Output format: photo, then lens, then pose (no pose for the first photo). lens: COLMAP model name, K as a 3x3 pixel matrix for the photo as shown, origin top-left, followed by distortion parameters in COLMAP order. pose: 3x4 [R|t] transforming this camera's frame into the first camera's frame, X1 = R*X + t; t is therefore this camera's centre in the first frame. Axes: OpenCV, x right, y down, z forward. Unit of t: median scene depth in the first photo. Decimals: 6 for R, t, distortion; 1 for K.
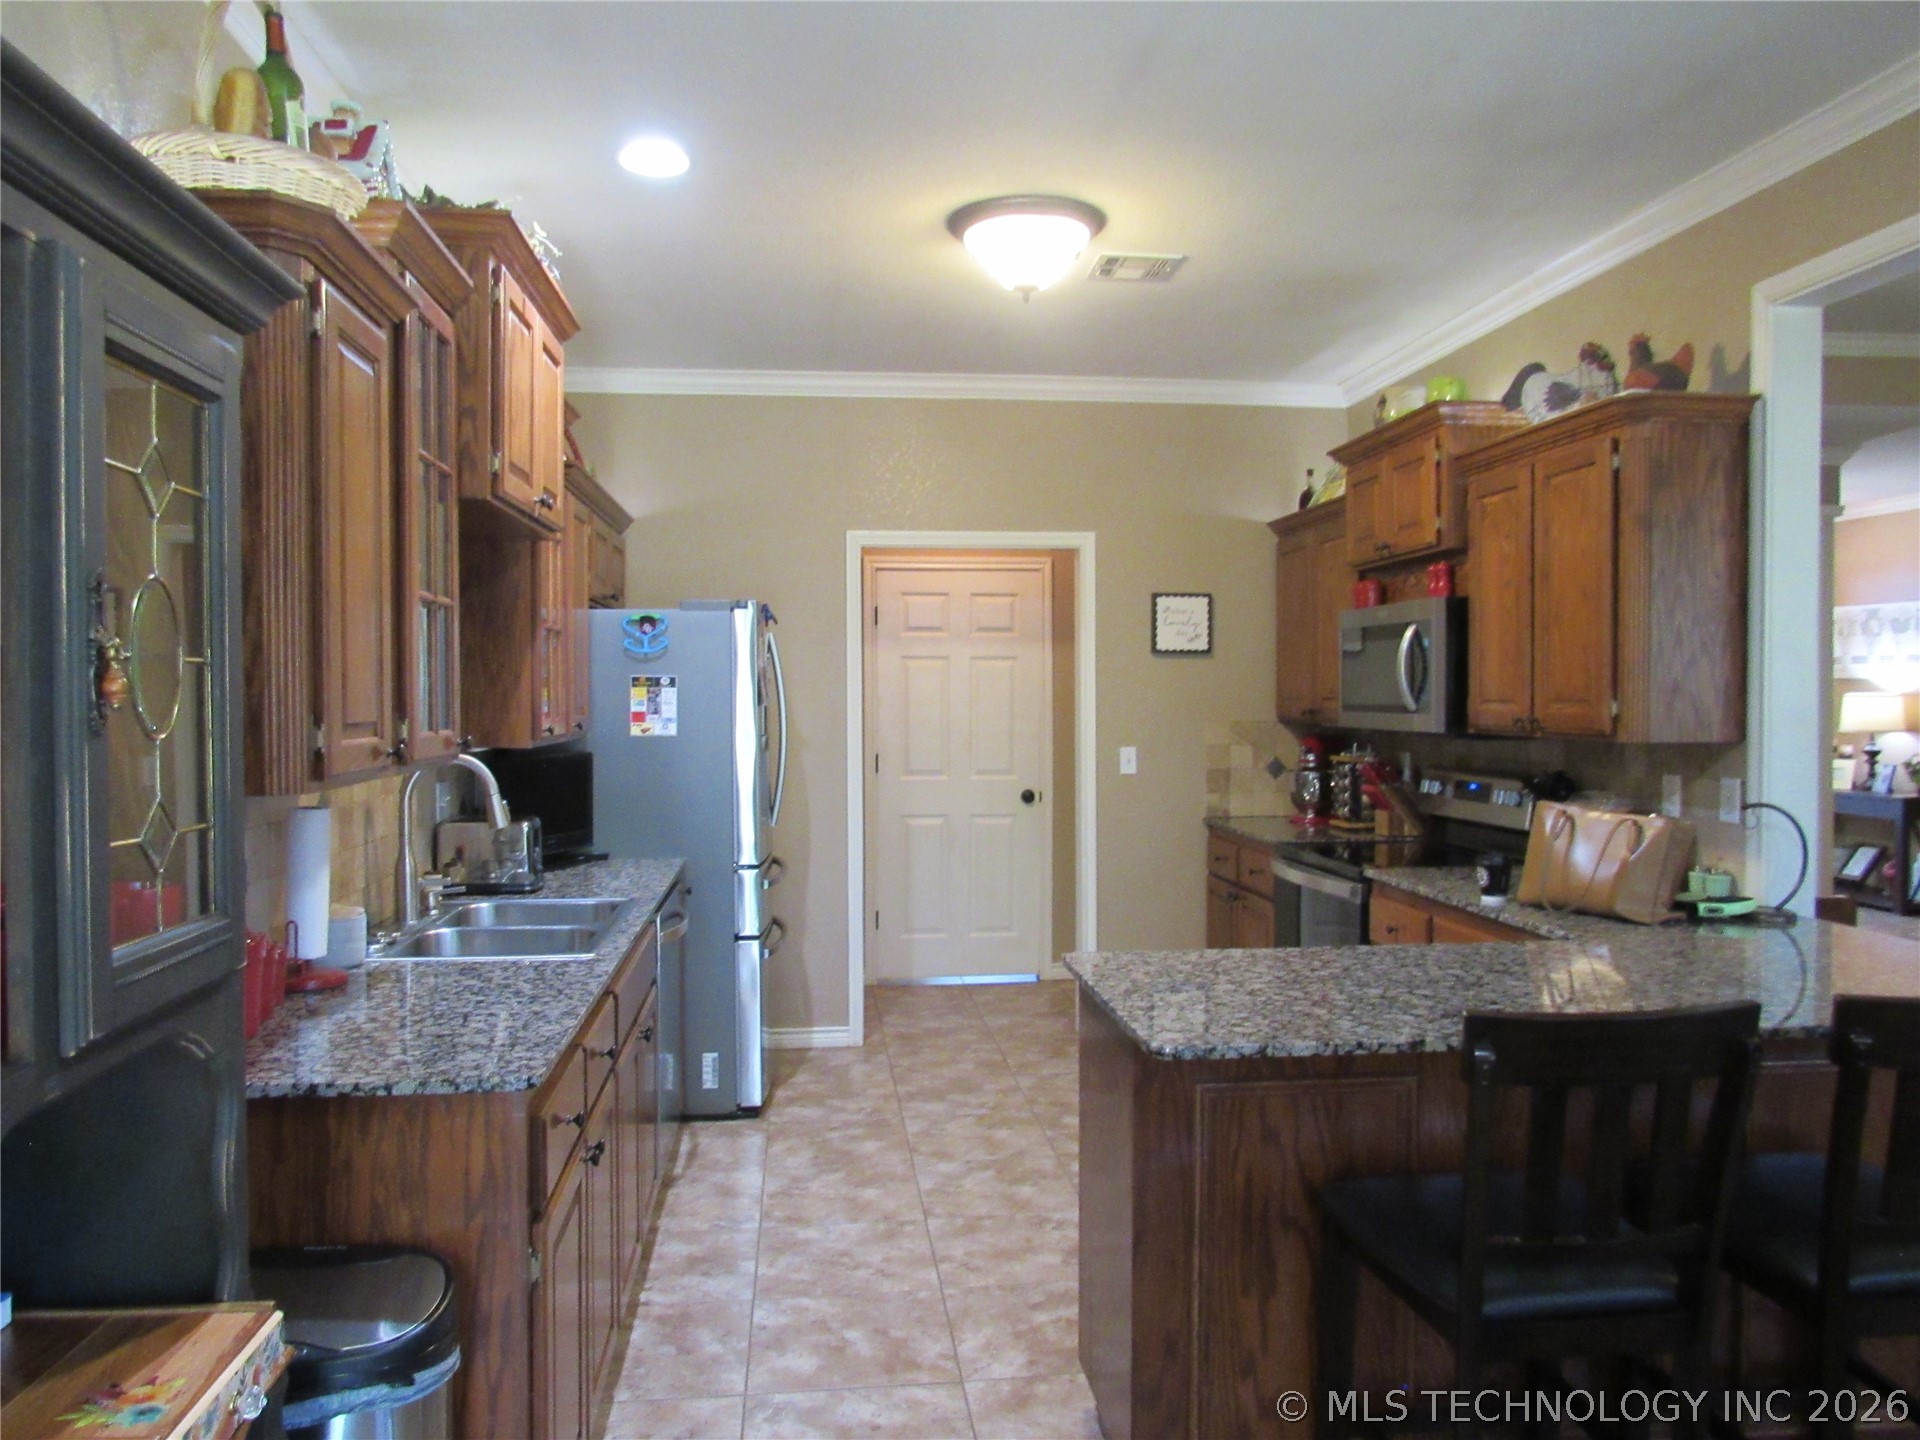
lens RADIAL K [[1370.4, 0, 963.2], [0, 1370.4, 714.9], [0, 0, 1]] dist [-0.027205, 0.001210]
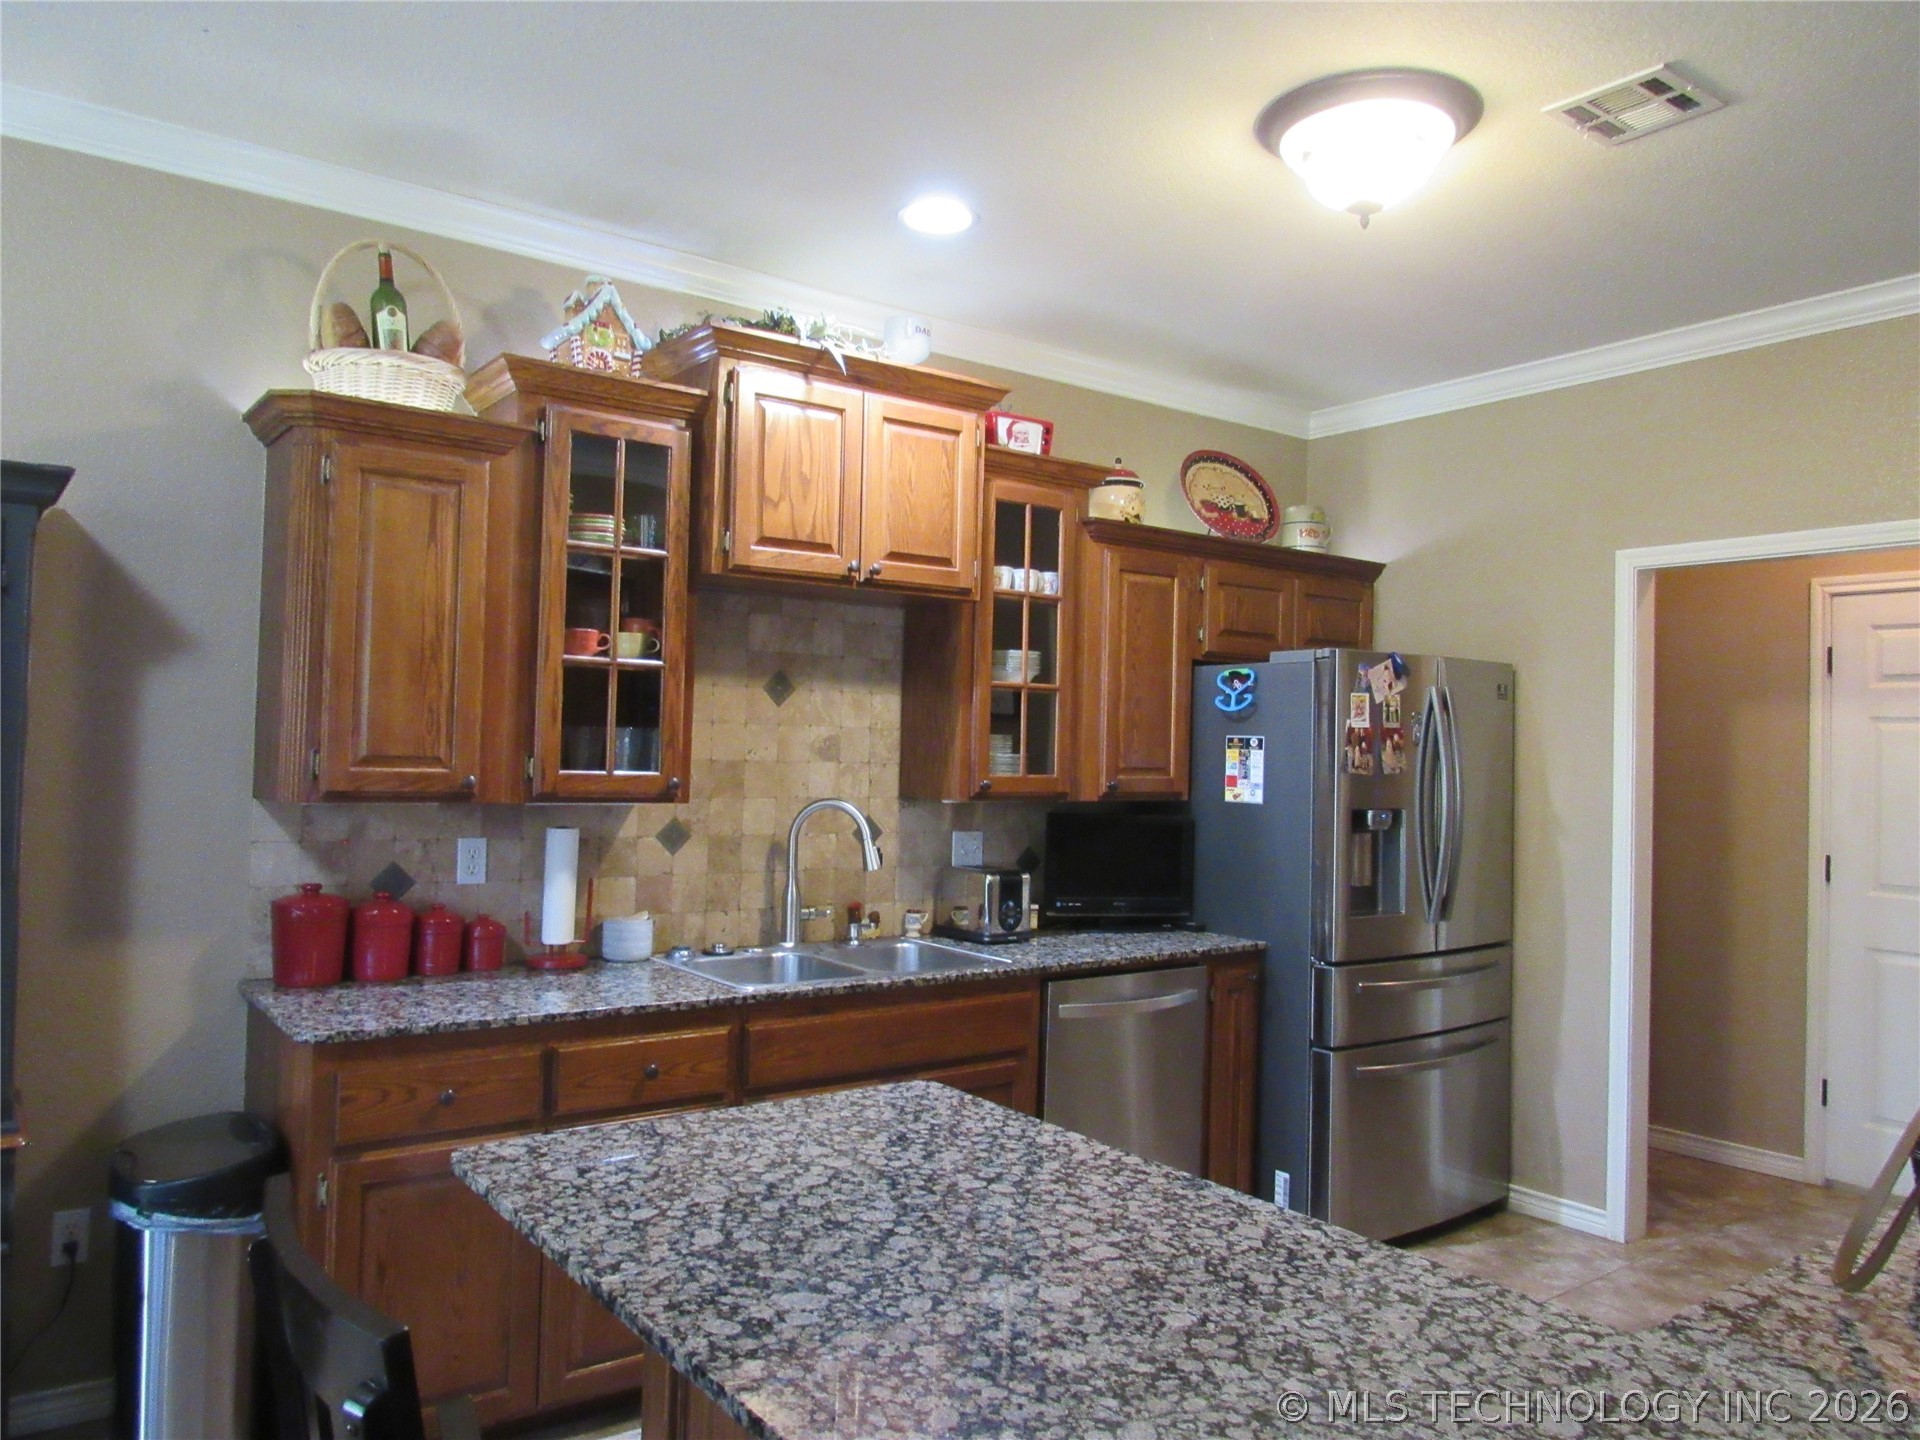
lens RADIAL K [[1370.4, 0, 963.2], [0, 1370.4, 721.1], [0, 0, 1]] dist [-0.027205, 0.001210]
pose [[0.501145, 0.009486, -0.865311, 0.464424], [-0.041786, 0.999039, -0.013248, -0.018908], [0.864354, 0.042797, 0.501060, 0.383278]]
